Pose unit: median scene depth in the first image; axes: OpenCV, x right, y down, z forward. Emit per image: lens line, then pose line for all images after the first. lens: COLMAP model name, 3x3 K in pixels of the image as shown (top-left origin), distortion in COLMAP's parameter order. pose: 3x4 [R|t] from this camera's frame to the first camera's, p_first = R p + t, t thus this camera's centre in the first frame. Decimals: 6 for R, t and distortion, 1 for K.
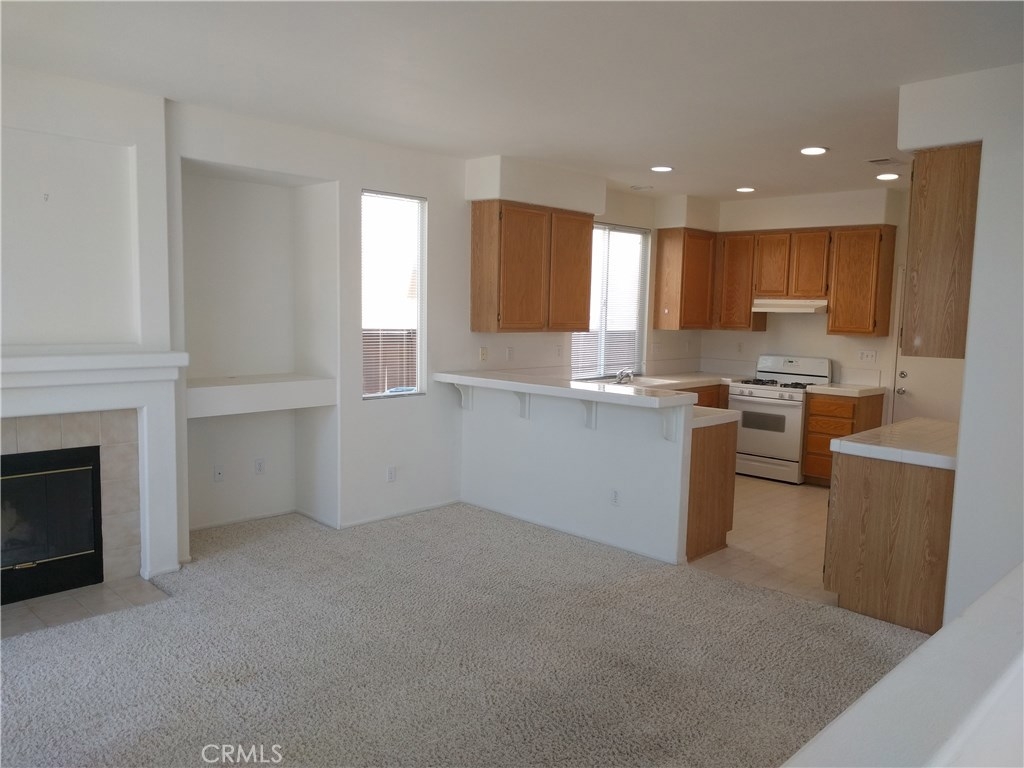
lens RADIAL K [[776.6, 0, 507.0], [0, 776.6, 382.1], [0, 0, 1]] dist [0.016517, -0.004119]
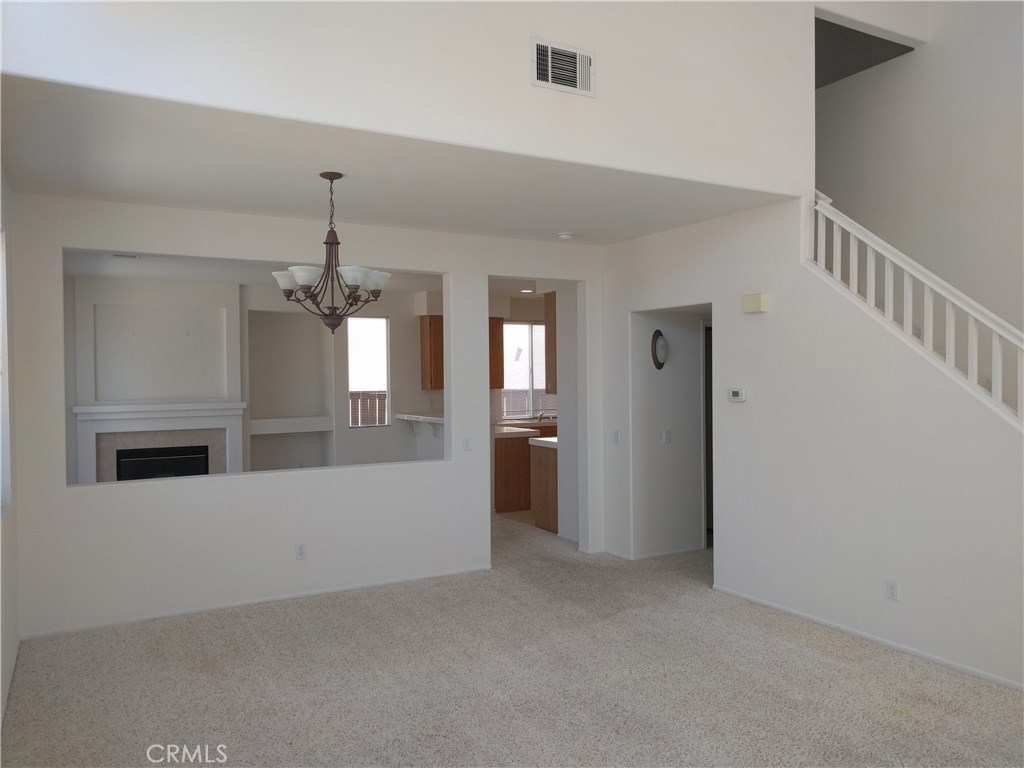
lens RADIAL K [[776.6, 0, 514.1], [0, 776.6, 383.6], [0, 0, 1]] dist [0.016517, -0.004119]
pose [[0.964337, -0.027642, -0.263230, 0.610380], [0.004258, 0.996023, -0.088995, 0.075245], [0.264643, 0.084700, 0.960620, -0.605943]]
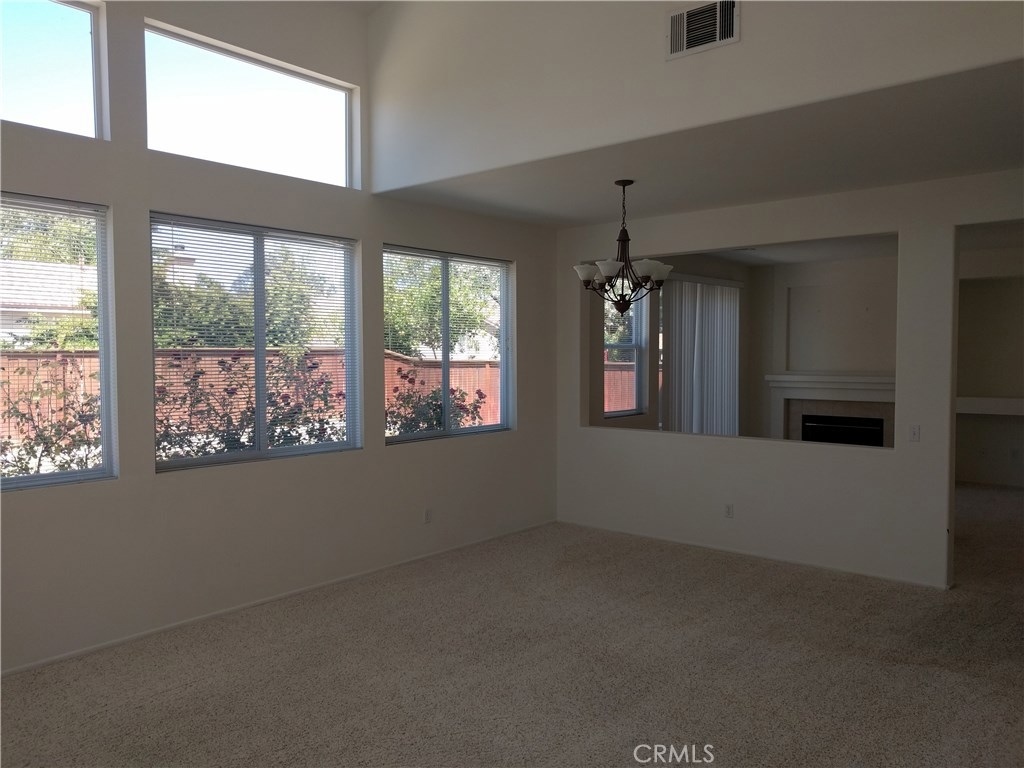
lens RADIAL K [[776.6, 0, 510.8], [0, 776.6, 389.1], [0, 0, 1]] dist [0.016517, -0.004119]
pose [[0.095227, 0.026375, -0.995106, 1.087427], [-0.093870, 0.995432, 0.017401, 0.041607], [0.991020, 0.091754, 0.097268, -0.174707]]
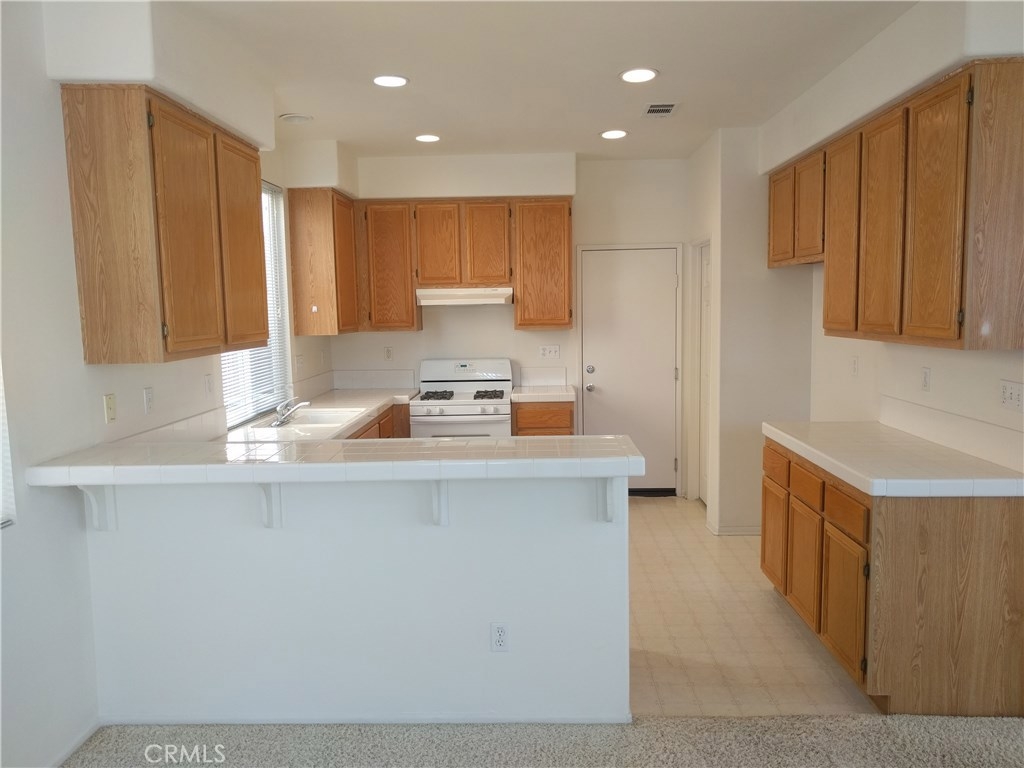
lens RADIAL K [[776.6, 0, 511.1], [0, 776.6, 383.6], [0, 0, 1]] dist [0.016517, -0.004119]
pose [[0.726739, -0.105189, 0.678812, -0.183224], [0.101500, 0.993802, 0.045333, -0.049684], [-0.679374, 0.035954, 0.732911, 0.482752]]
